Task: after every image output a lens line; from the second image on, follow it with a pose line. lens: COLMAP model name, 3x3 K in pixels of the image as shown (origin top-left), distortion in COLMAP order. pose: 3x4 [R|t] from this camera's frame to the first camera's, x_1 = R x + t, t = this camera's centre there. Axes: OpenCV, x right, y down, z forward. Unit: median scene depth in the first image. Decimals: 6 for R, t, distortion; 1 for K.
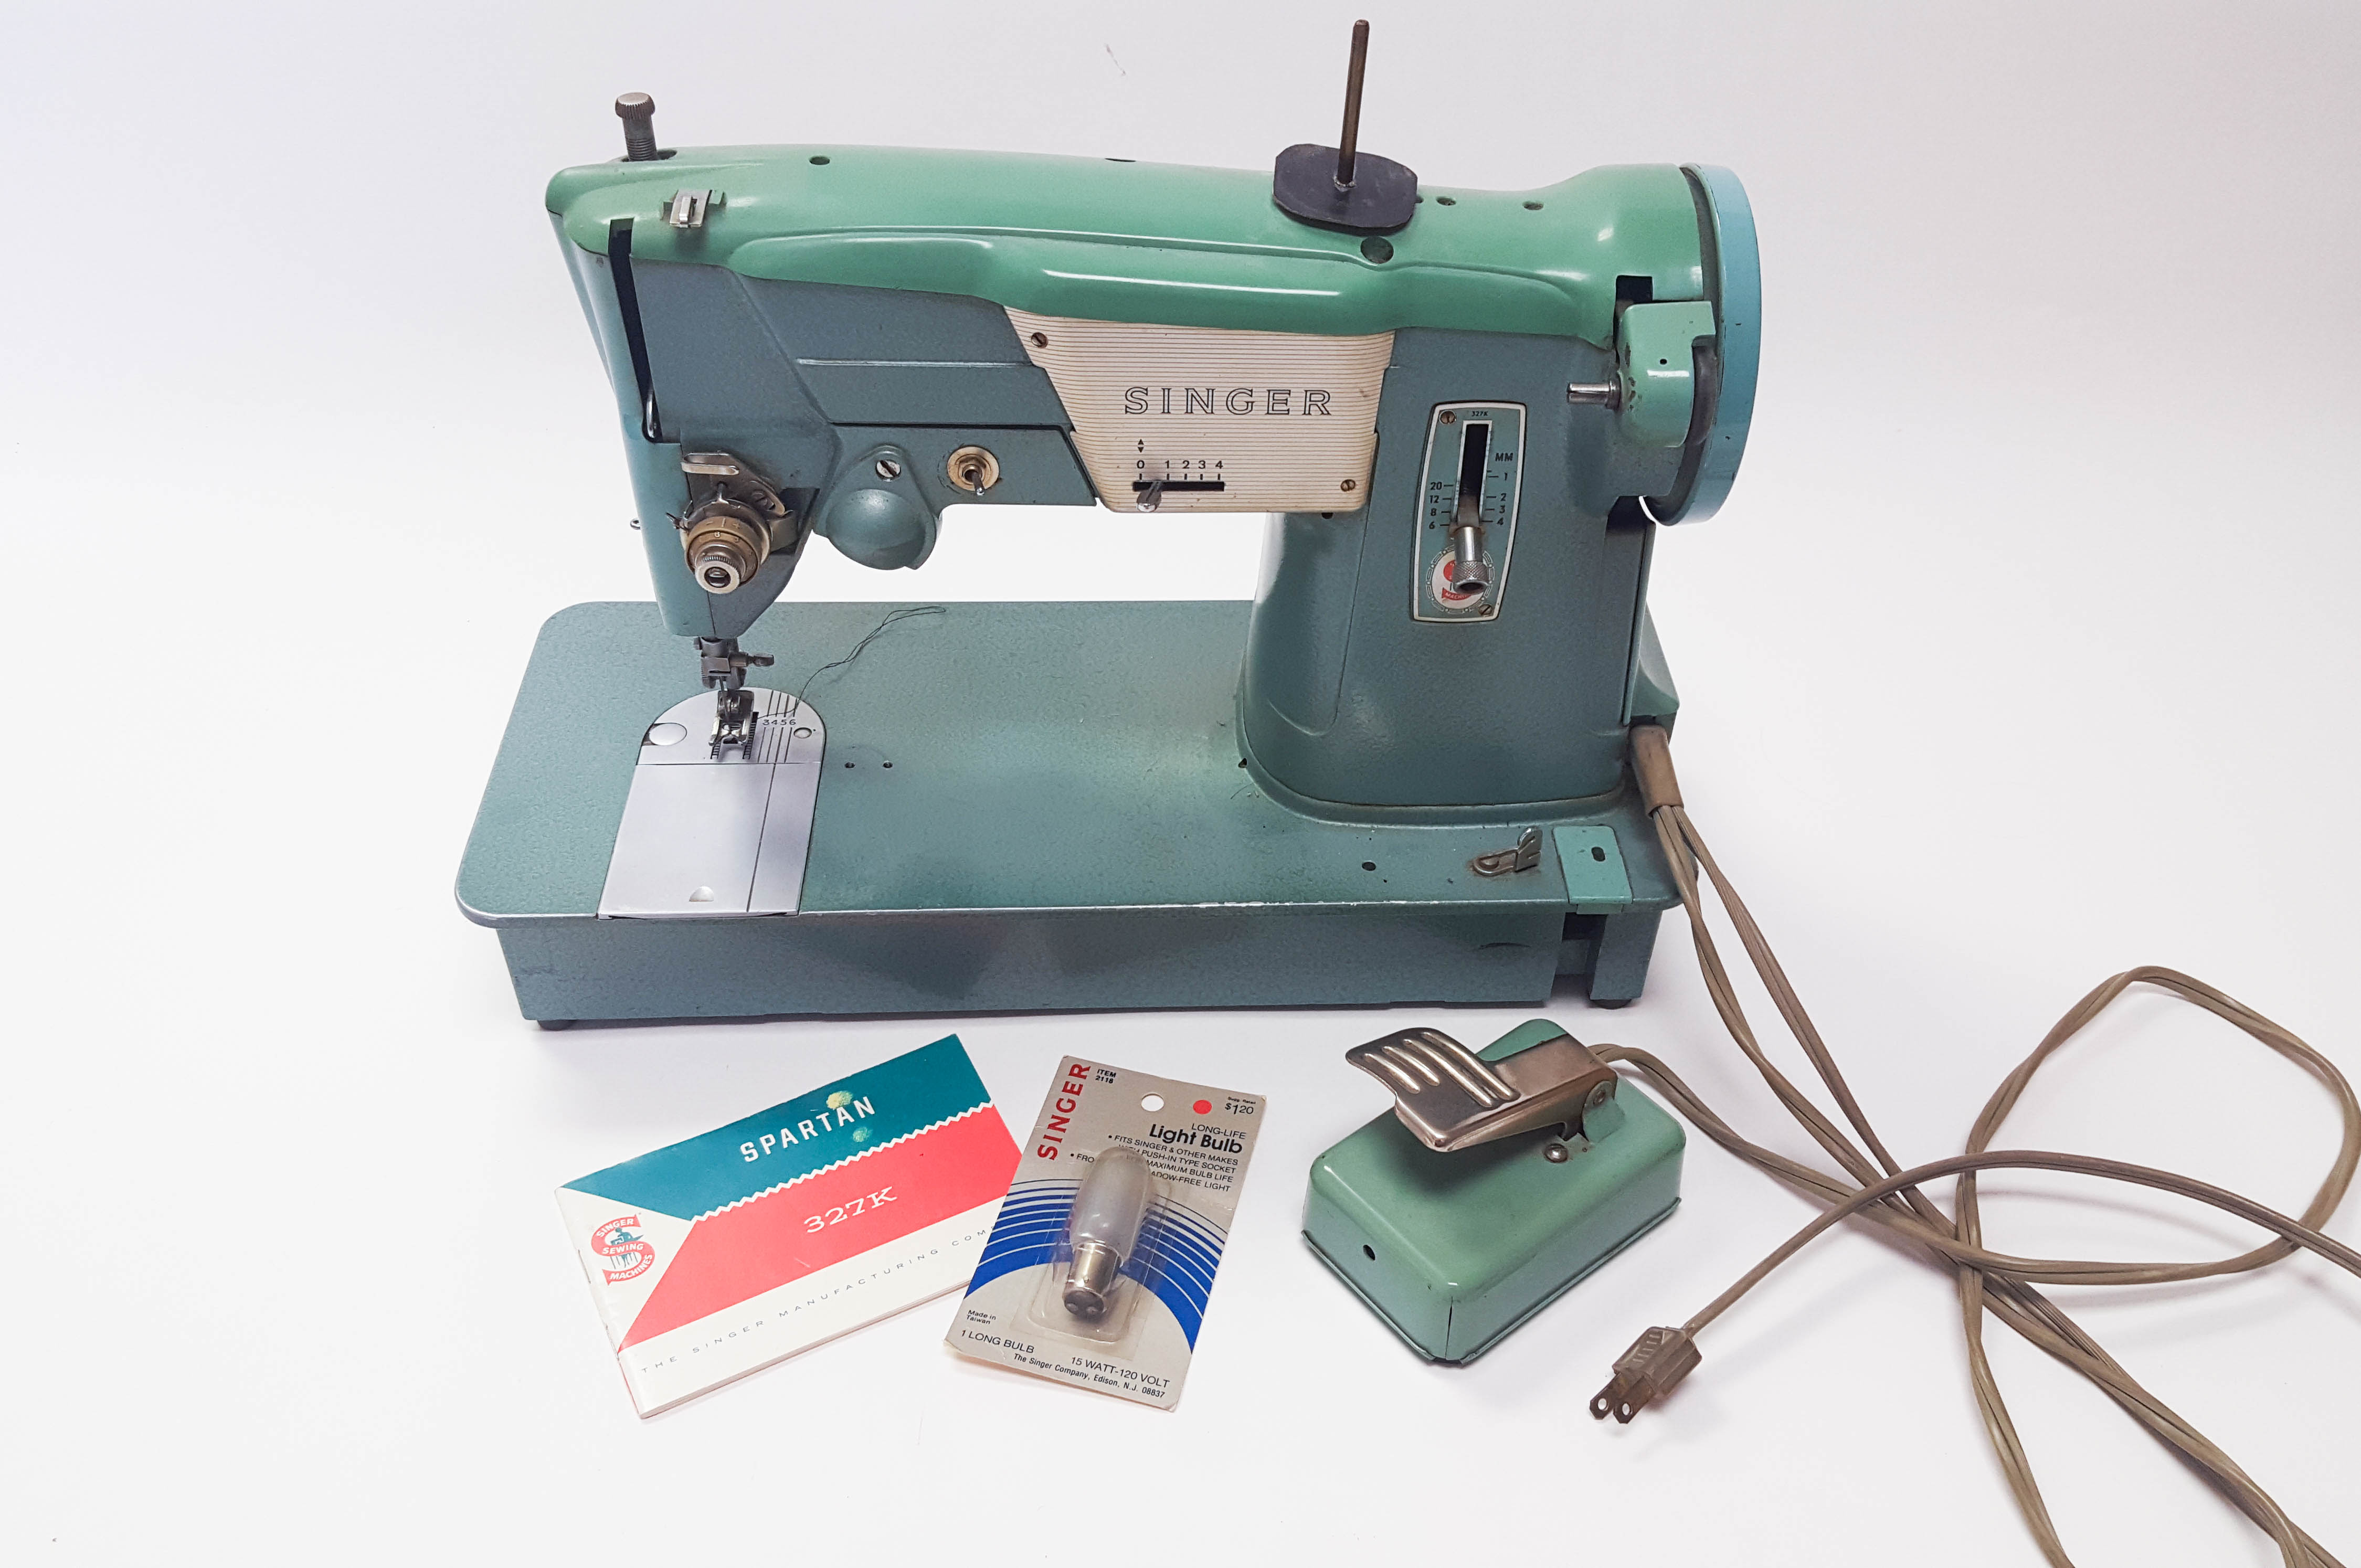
lens RADIAL K [[2141.4, 0, 1270.5], [0, 2141.4, 806.6], [0, 0, 1]] dist [0.247335, -0.926000]
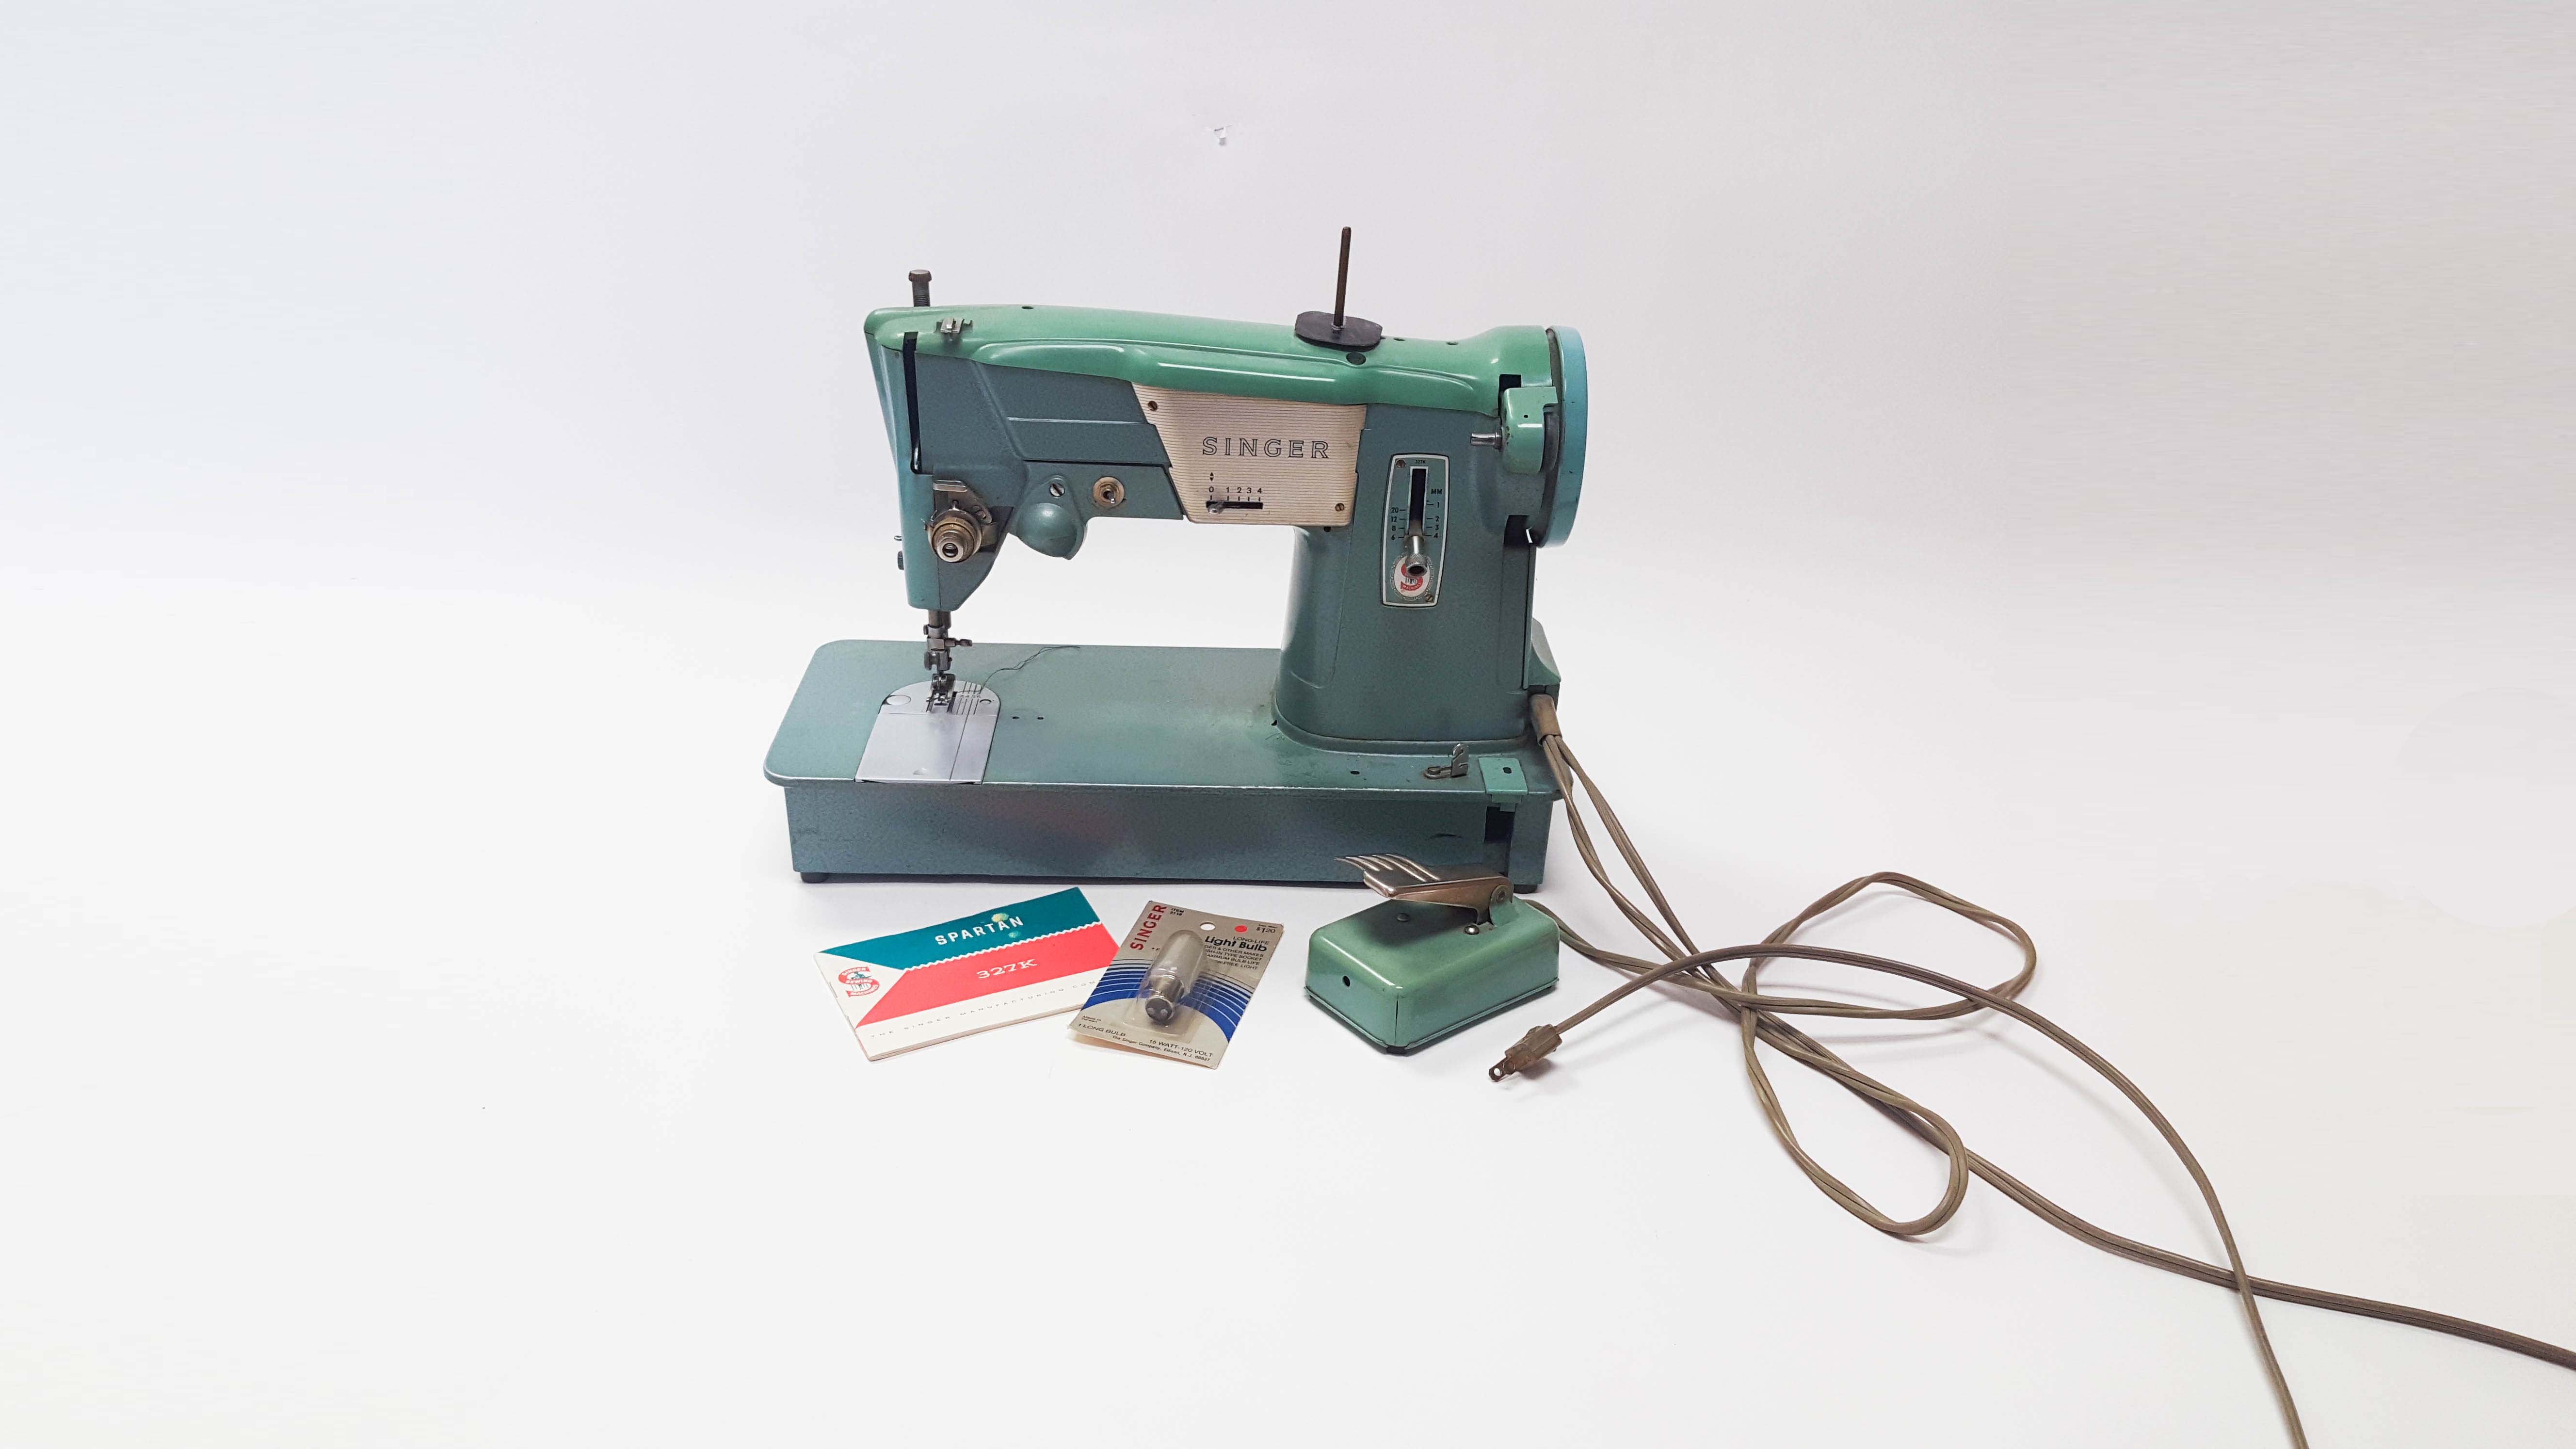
lens RADIAL K [[1989.9, 0, 1288.9], [0, 1989.9, 774.3], [0, 0, 1]] dist [0.079468, -0.262467]
pose [[0.999546, 0.013623, -0.026862, 0.039957], [-0.019583, 0.971569, -0.235947, 0.388362], [0.022884, 0.236366, 0.971395, -0.390485]]
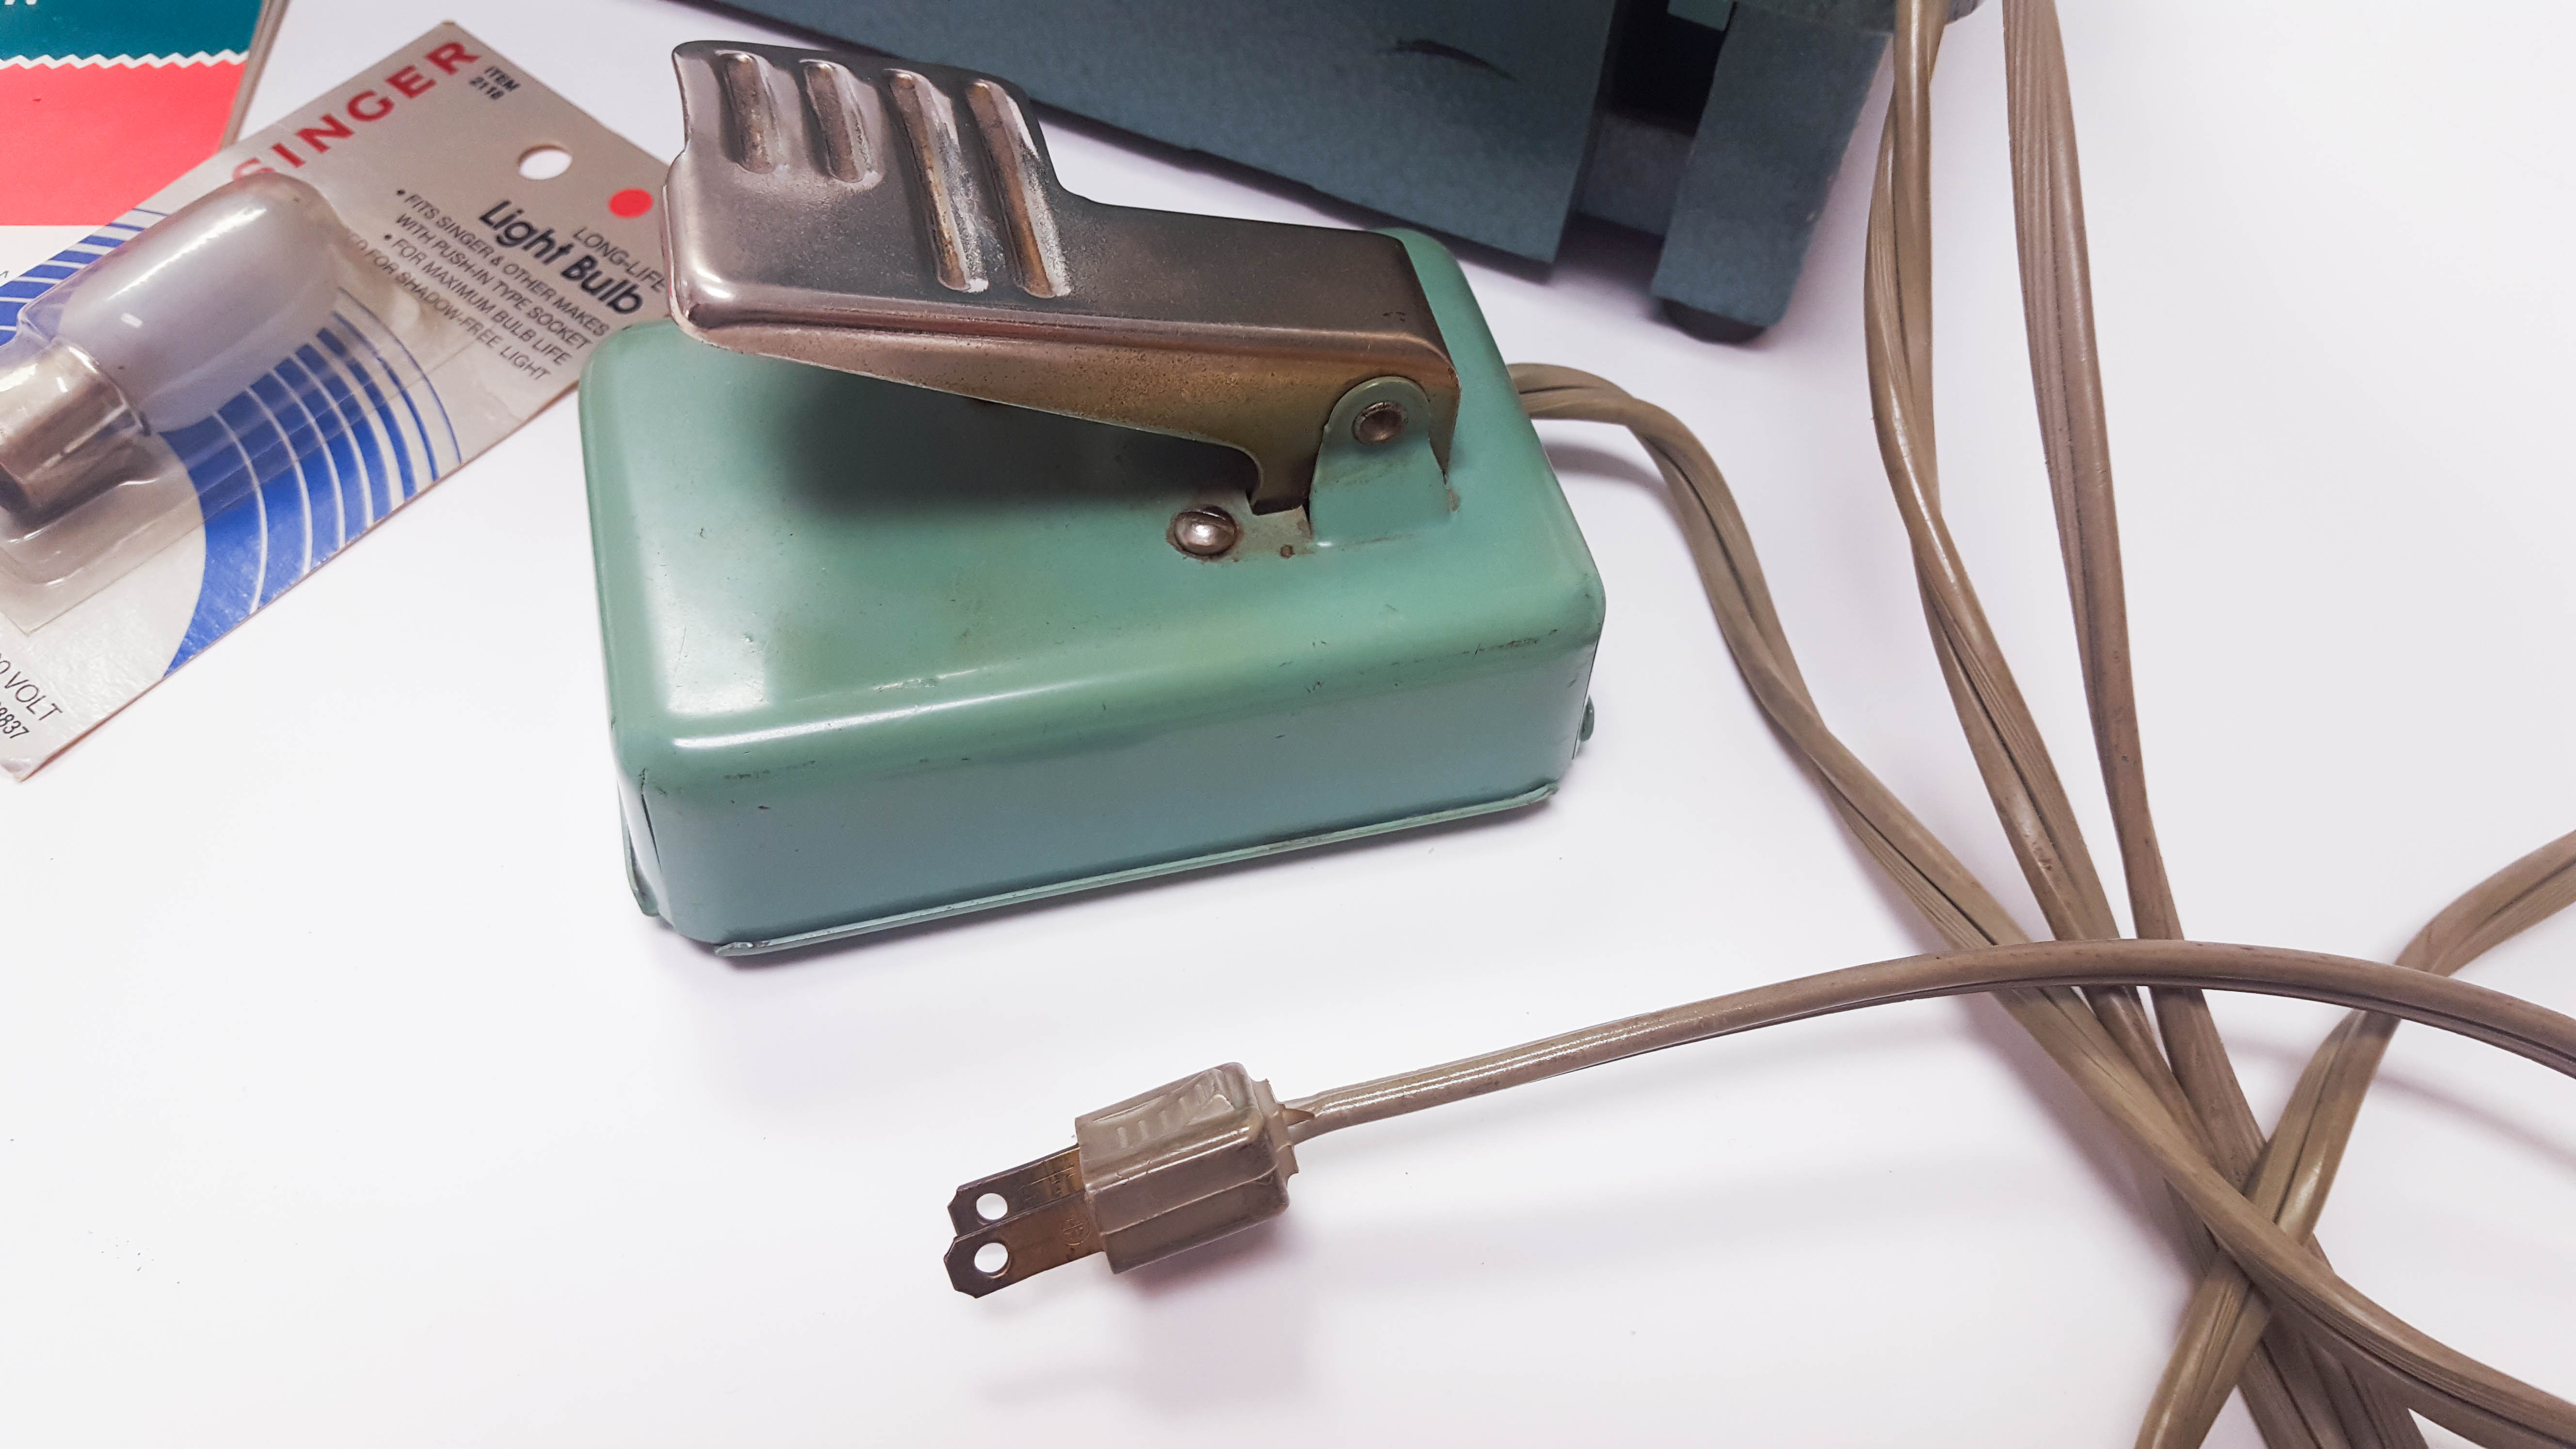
lens RADIAL K [[1989.9, 0, 1288.9], [0, 1989.9, 774.3], [0, 0, 1]] dist [0.079468, -0.262467]
pose [[0.907563, 0.359602, -0.216833, 0.230722], [-0.300491, 0.916858, 0.262824, 0.107829], [0.293316, -0.173373, 0.940164, 0.696485]]
